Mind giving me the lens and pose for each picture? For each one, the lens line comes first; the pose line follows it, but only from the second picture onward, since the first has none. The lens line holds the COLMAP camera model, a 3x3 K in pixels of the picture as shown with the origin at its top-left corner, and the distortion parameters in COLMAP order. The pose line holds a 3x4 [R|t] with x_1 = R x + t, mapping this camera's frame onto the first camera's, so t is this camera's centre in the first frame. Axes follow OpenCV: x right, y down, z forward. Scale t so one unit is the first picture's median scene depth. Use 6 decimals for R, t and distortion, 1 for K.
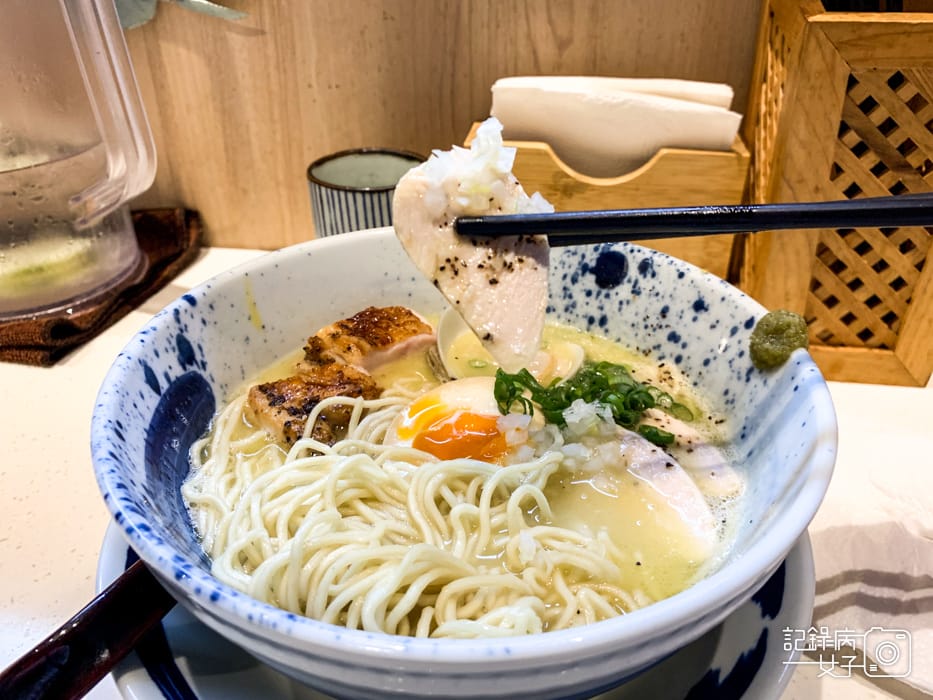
lens RADIAL K [[710.8, 0, 466.5], [0, 710.8, 350.0], [0, 0, 1]] dist [-0.005697, 0.009026]
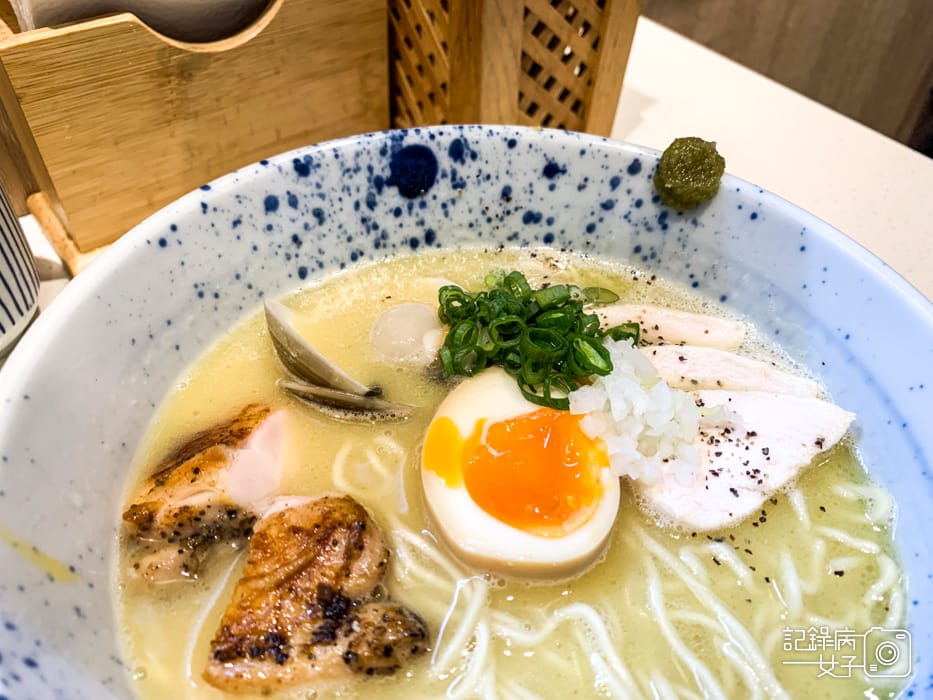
lens RADIAL K [[717.9, 0, 424.2], [0, 717.9, 349.5], [0, 0, 1]] dist [0.062432, -0.154284]
pose [[0.611783, -0.556239, 0.562423, -0.330174], [0.387167, 0.830579, 0.400300, -0.263179], [-0.689799, -0.027145, 0.723492, 0.450012]]
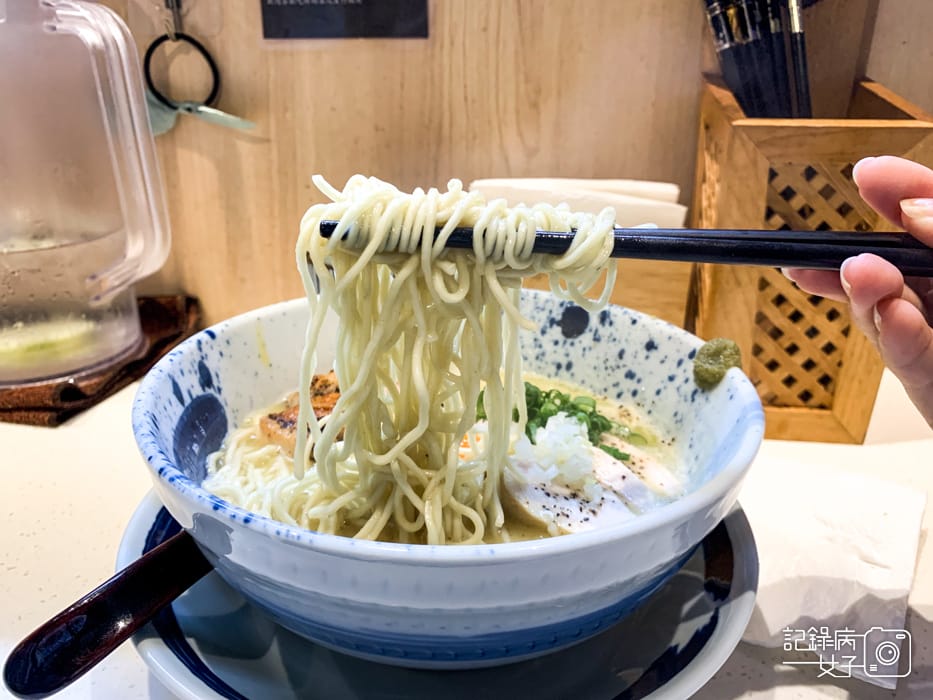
lens RADIAL K [[707.5, 0, 457.6], [0, 707.5, 356.8], [0, 0, 1]] dist [0.006096, -0.007867]
pose [[0.999664, 0.007310, 0.024859, -0.015164], [-0.003110, 0.986295, -0.164963, 0.136588], [-0.025724, 0.164830, 0.985986, -0.120550]]
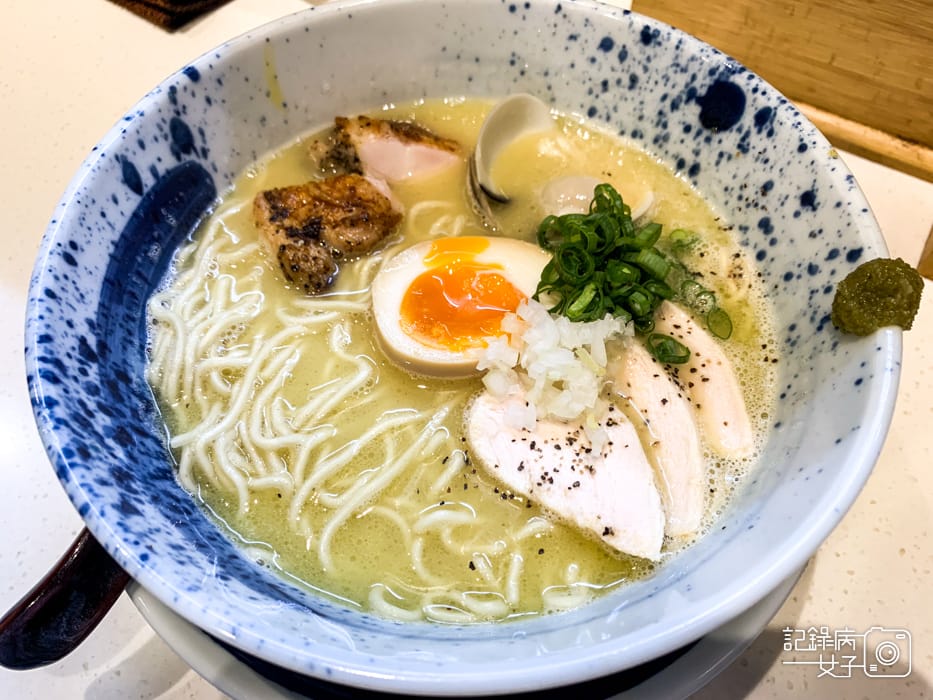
lens RADIAL K [[741.6, 0, 466.7], [0, 741.6, 309.5], [0, 0, 1]] dist [-0.003379, 0.005212]
pose [[0.954131, 0.240792, -0.177912, 0.140581], [-0.149158, 0.897569, 0.414876, -0.210510], [0.259587, -0.369309, 0.892314, 0.158291]]
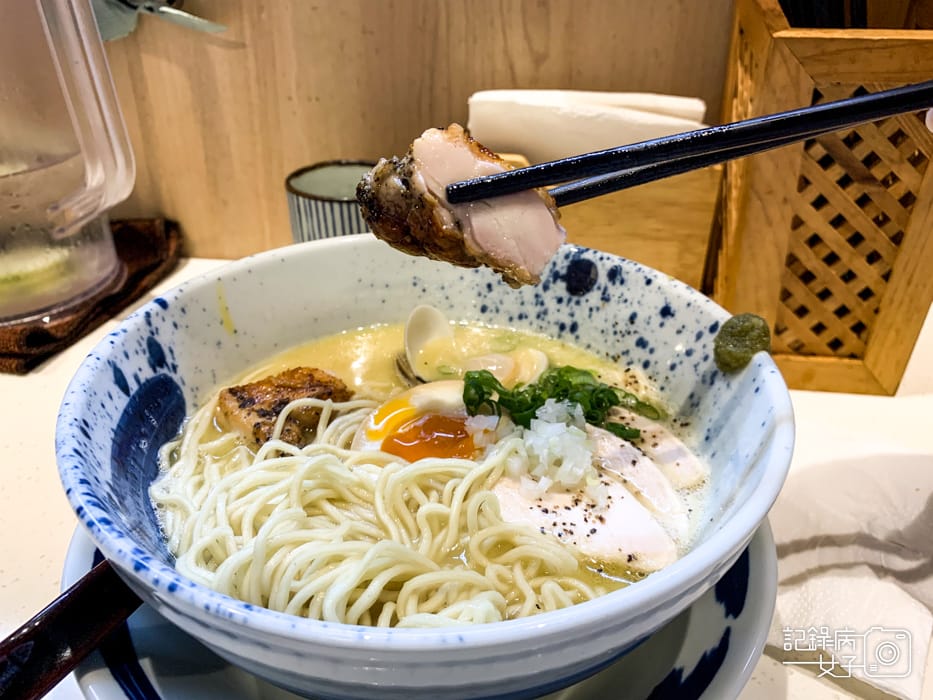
lens RADIAL K [[712.6, 0, 463.4], [0, 712.6, 350.4], [0, 0, 1]] dist [-0.002174, 0.004498]
pose [[0.999897, 0.002898, 0.014064, 0.021649], [-0.002559, 0.999706, -0.024107, 0.017274], [-0.014130, 0.024069, 0.999610, -0.012519]]
